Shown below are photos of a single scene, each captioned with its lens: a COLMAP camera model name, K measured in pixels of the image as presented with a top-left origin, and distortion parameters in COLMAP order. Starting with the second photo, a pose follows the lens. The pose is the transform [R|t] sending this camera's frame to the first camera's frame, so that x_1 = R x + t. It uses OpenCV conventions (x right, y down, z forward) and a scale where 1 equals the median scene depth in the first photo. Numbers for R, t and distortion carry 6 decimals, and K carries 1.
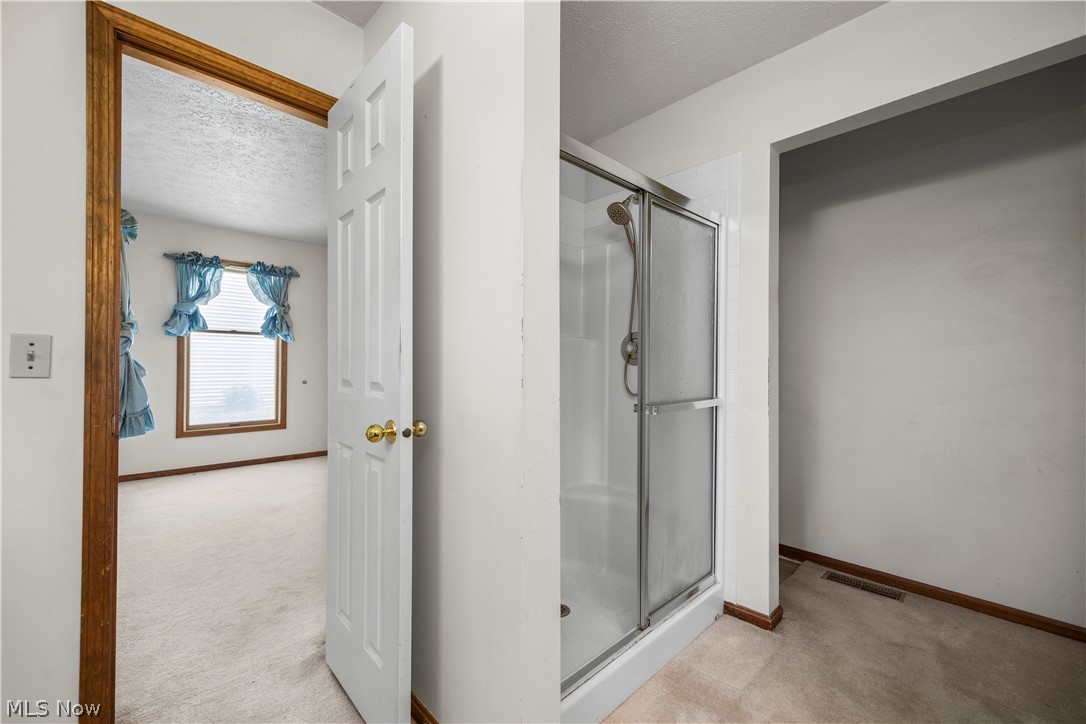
lens RADIAL K [[433.4, 0, 544.8], [0, 433.4, 362.6], [0, 0, 1]] dist [-0.000178, 0.001053]
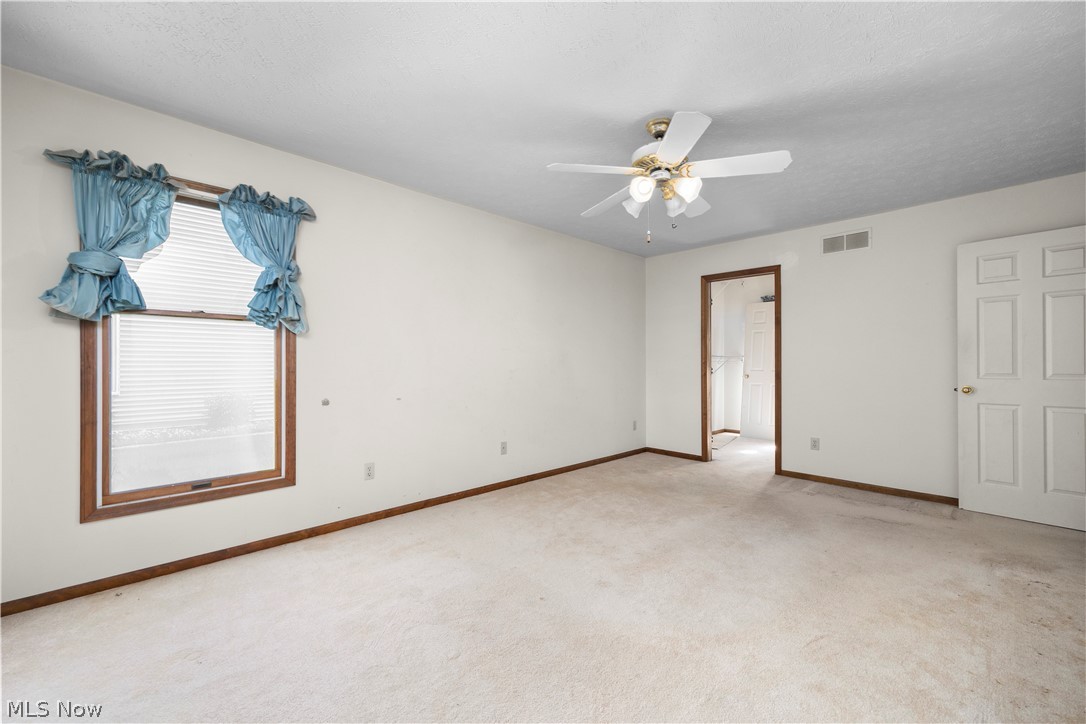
lens RADIAL K [[433.4, 0, 543.3], [0, 433.4, 364.2], [0, 0, 1]] dist [-0.000178, 0.001053]
pose [[0.999825, -0.011322, 0.014897, -0.295781], [0.011283, 0.999933, 0.002661, -0.004678], [-0.014927, -0.002492, 0.999885, 0.453620]]
